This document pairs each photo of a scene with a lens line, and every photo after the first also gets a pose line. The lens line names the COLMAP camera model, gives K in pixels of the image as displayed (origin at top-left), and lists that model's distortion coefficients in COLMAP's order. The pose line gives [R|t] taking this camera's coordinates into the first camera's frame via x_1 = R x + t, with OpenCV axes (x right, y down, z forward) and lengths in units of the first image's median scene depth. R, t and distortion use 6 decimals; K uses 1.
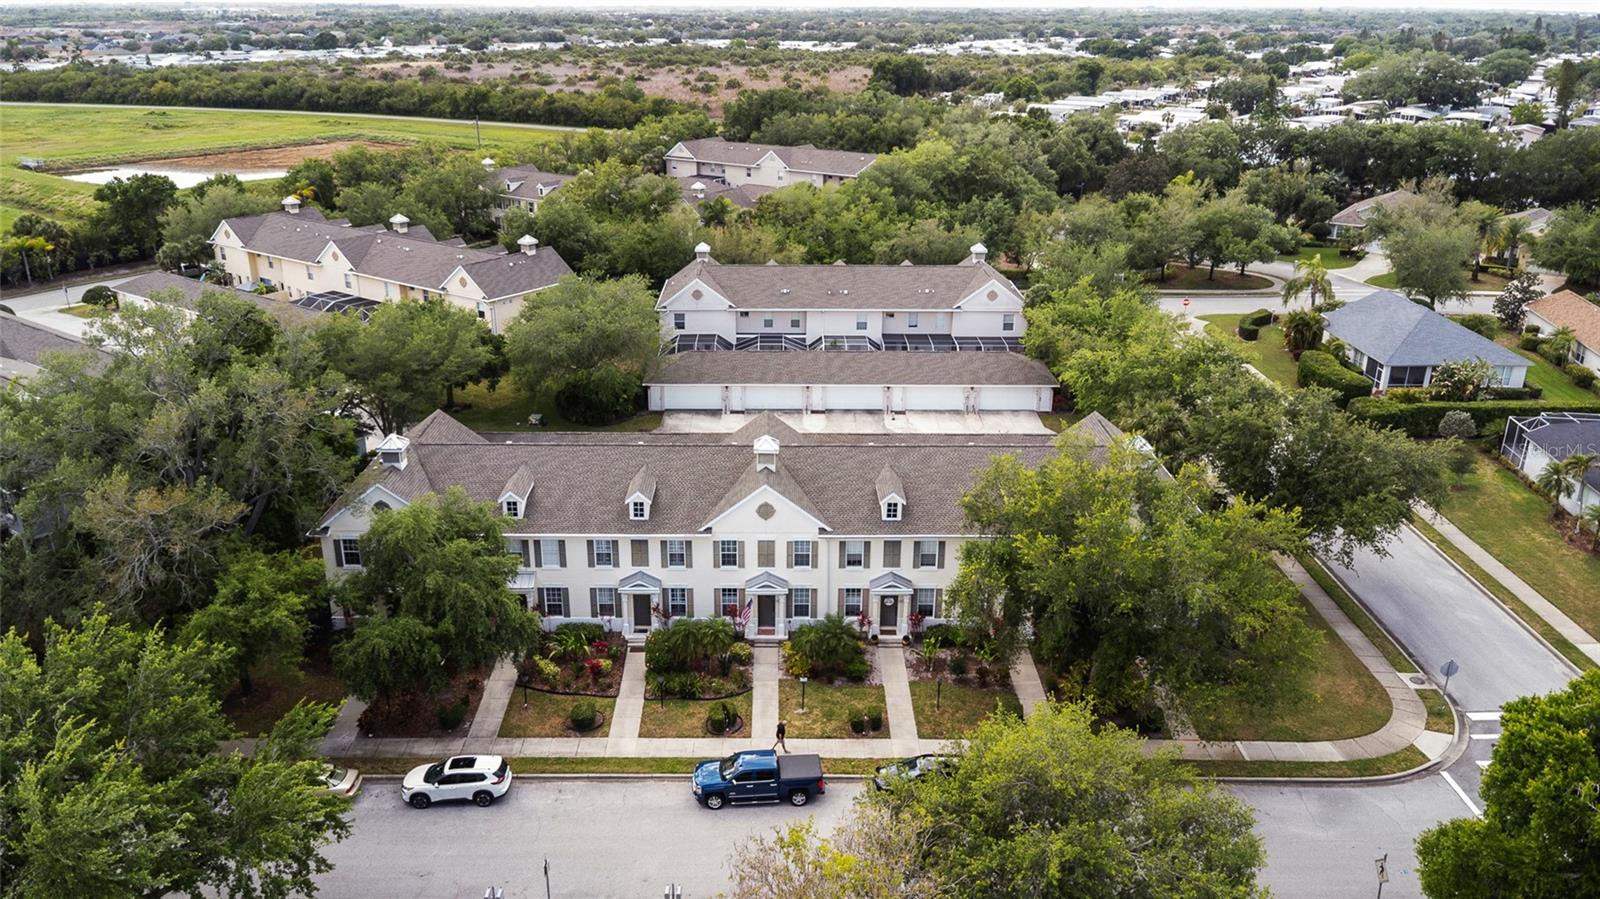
lens RADIAL K [[1145.7, 0, 798.3], [0, 1145.7, 444.8], [0, 0, 1]] dist [0.006557, 0.001360]
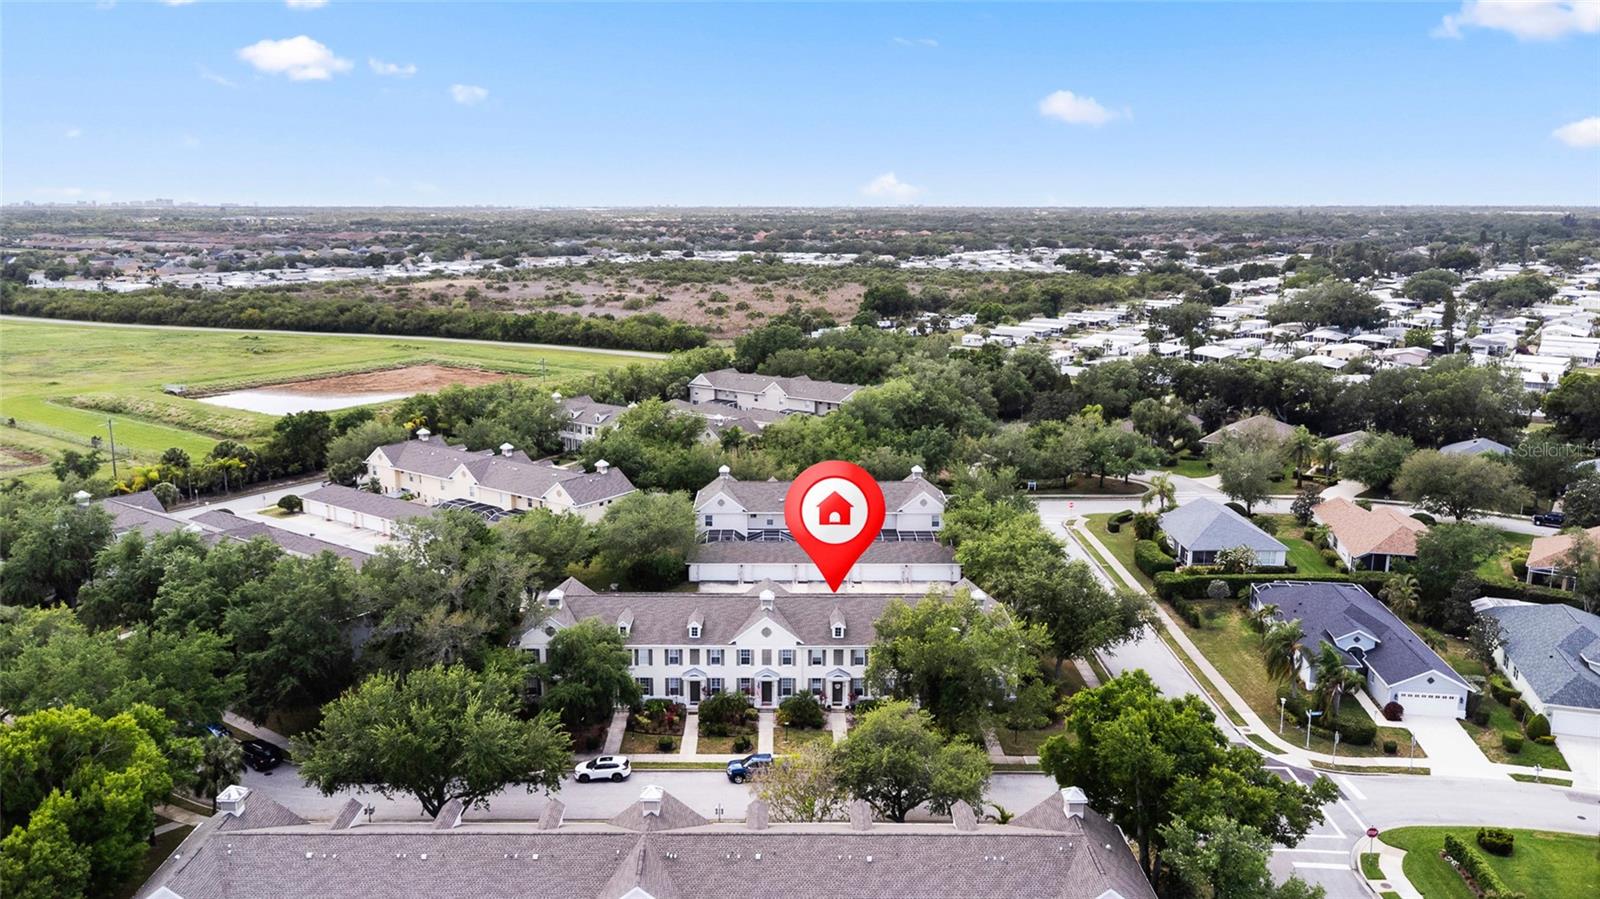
lens RADIAL K [[1145.7, 0, 795.7], [0, 1145.7, 447.2], [0, 0, 1]] dist [0.006557, 0.001360]
pose [[0.999974, -0.002025, -0.006854, 0.012543], [0.000898, 0.987020, -0.160592, 0.025423], [0.007090, 0.160582, 0.986997, -0.335863]]
